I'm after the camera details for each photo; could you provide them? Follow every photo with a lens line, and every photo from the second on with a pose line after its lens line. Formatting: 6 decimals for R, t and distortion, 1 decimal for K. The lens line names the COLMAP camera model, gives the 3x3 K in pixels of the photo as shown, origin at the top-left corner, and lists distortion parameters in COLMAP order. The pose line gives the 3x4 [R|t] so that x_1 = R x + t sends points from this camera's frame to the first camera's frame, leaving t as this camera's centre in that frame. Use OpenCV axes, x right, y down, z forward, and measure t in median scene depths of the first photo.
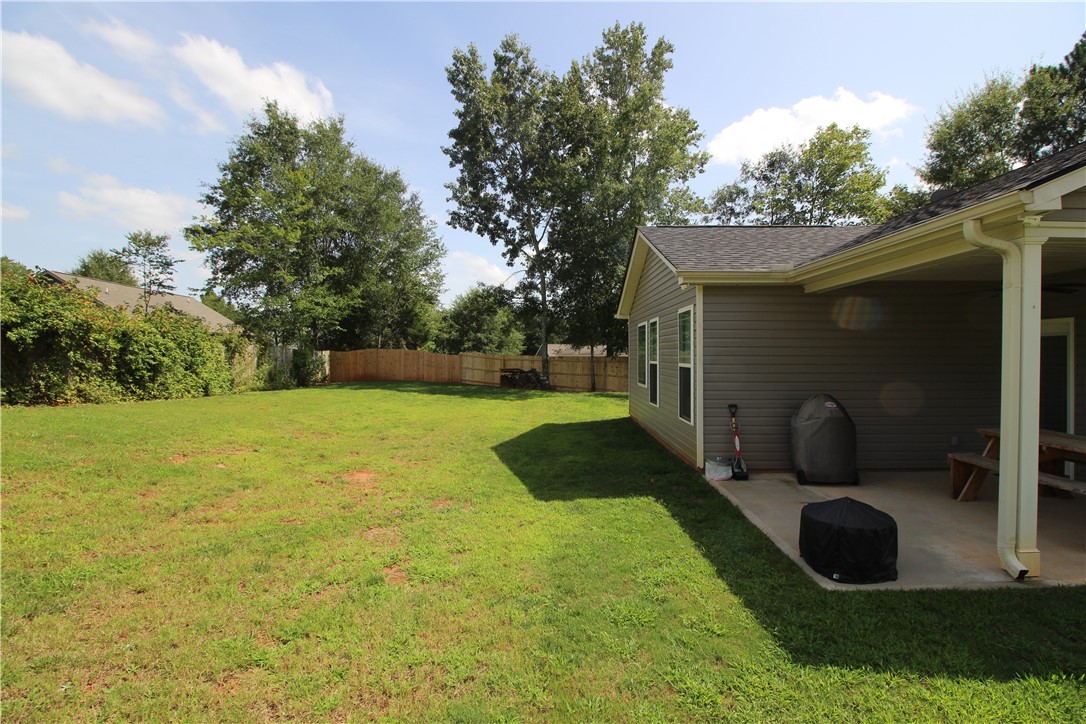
lens RADIAL K [[503.2, 0, 548.5], [0, 503.2, 363.4], [0, 0, 1]] dist [-0.007025, -0.002151]
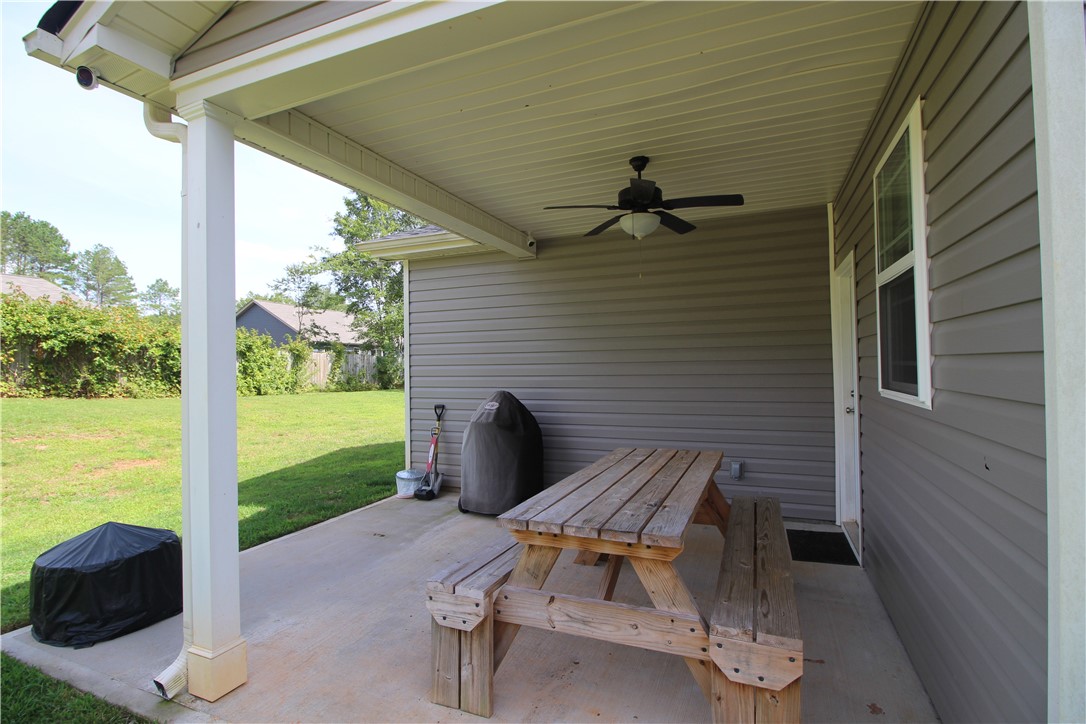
lens RADIAL K [[503.2, 0, 546.0], [0, 503.2, 359.6], [0, 0, 1]] dist [-0.007025, -0.002151]
pose [[0.926547, -0.015958, -0.375841, 0.545294], [0.007298, 0.999674, -0.024455, 0.020292], [0.376109, 0.019915, 0.926361, 0.210522]]
